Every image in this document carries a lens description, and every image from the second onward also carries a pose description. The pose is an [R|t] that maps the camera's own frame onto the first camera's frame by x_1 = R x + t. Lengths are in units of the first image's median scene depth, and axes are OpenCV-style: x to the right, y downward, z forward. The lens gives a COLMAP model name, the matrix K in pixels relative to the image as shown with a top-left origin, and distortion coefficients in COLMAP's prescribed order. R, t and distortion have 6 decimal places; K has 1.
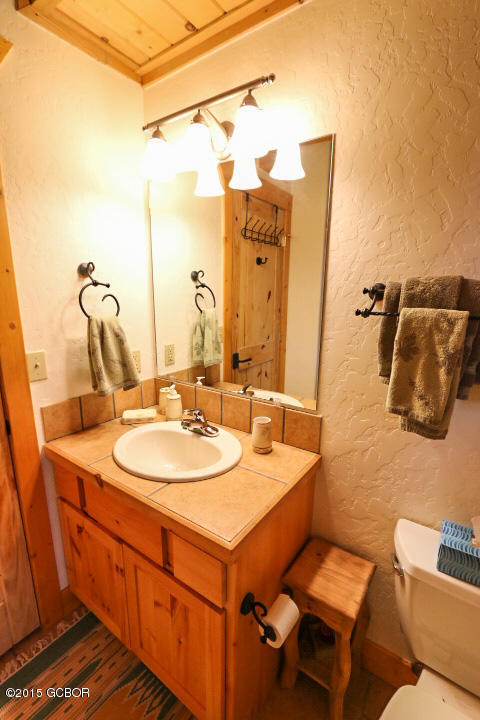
lens RADIAL K [[328.9, 0, 240.0], [0, 328.9, 360.0], [0, 0, 1]] dist [-0.019484, 0.003083]
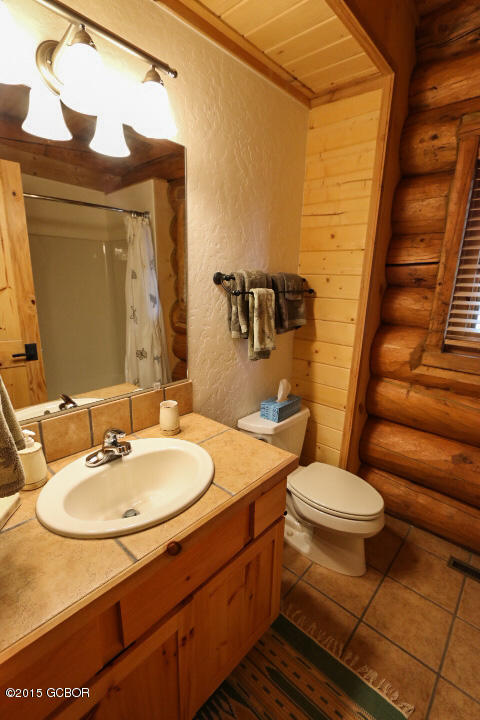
lens RADIAL K [[328.9, 0, 240.0], [0, 328.9, 360.0], [0, 0, 1]] dist [-0.019484, 0.003083]
pose [[0.123844, -0.246814, 0.961117, -1.067523], [0.183620, 0.957546, 0.222237, -0.170415], [-0.975165, 0.148958, 0.163907, 0.730759]]
